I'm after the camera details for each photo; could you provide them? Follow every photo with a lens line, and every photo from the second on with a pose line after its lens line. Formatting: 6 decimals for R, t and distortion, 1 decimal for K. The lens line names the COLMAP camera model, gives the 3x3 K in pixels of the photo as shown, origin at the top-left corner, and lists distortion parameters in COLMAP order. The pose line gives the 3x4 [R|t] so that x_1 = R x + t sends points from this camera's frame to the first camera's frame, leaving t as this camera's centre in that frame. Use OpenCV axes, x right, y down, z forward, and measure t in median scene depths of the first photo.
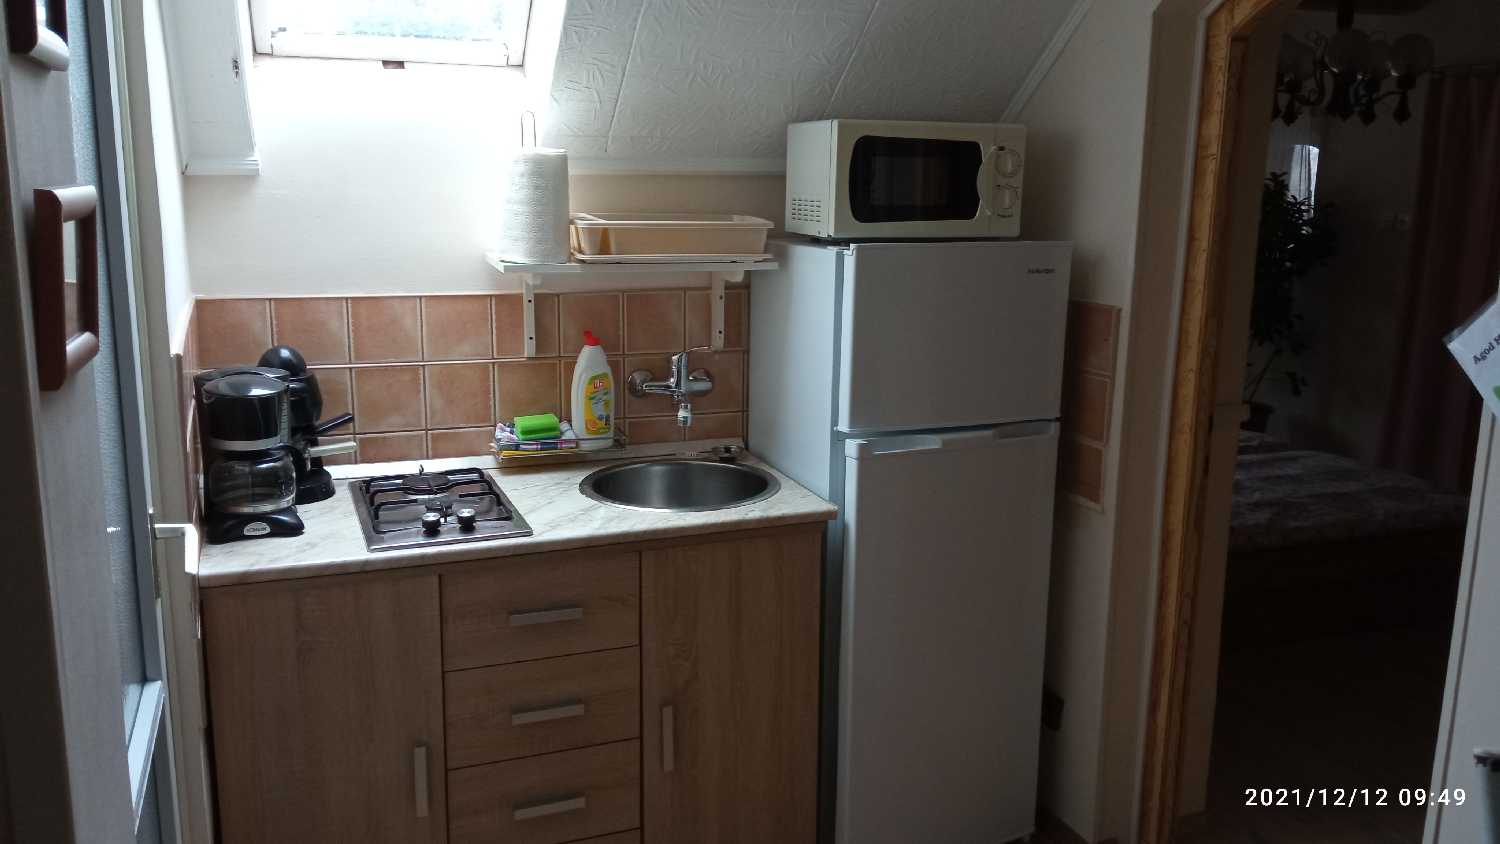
lens RADIAL K [[1231.0, 0, 749.7], [0, 1231.0, 417.1], [0, 0, 1]] dist [-0.001887, -0.001525]
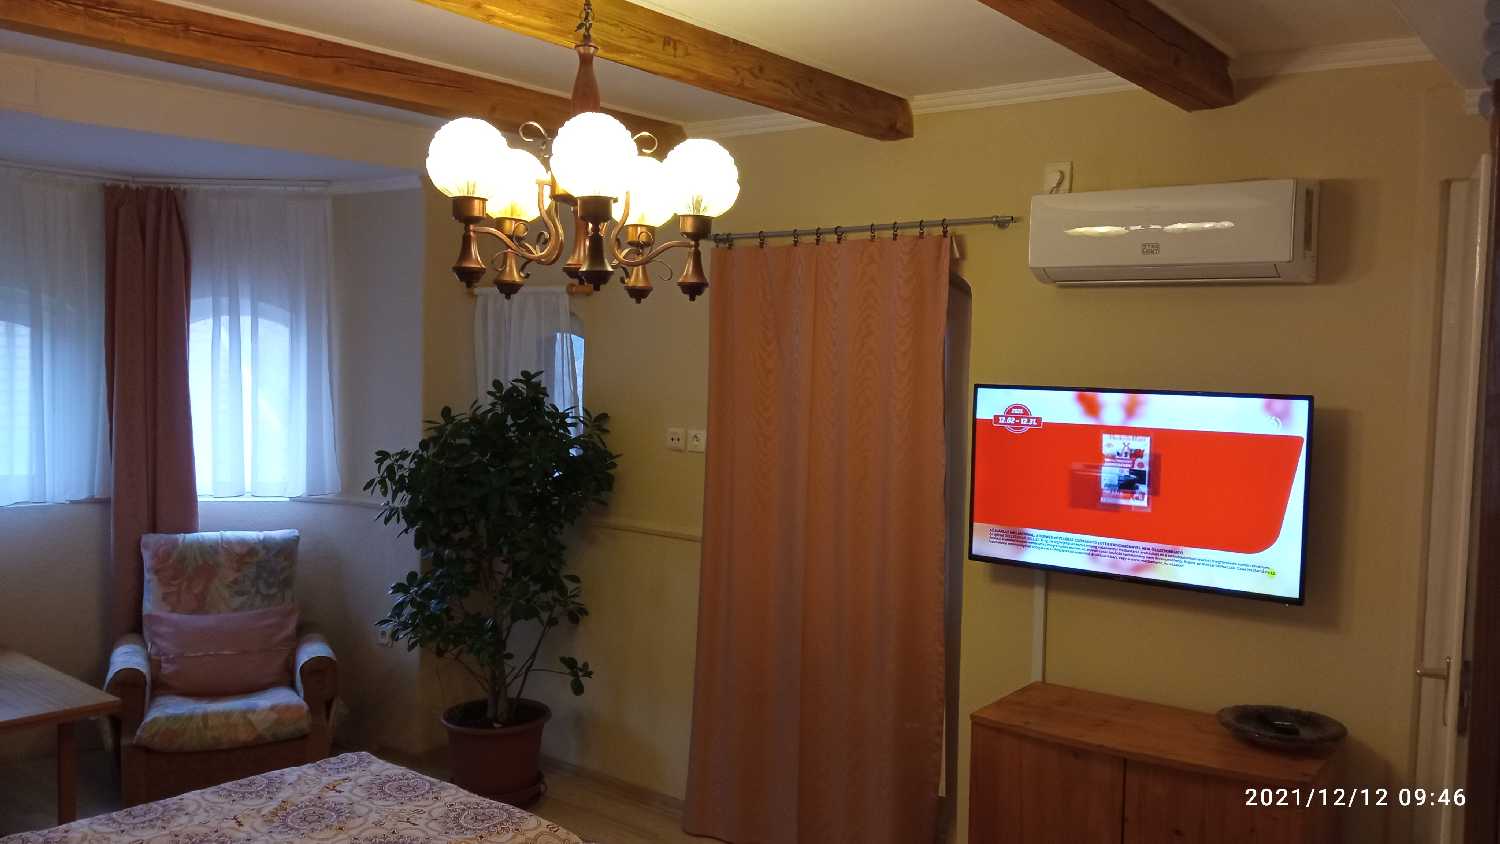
lens RADIAL K [[1231.0, 0, 749.2], [0, 1231.0, 423.1], [0, 0, 1]] dist [-0.001887, -0.001525]
pose [[0.858921, -0.014531, 0.511902, 0.177160], [0.085431, 0.989656, -0.115252, -0.078382], [-0.504932, 0.142725, 0.851277, 0.346522]]
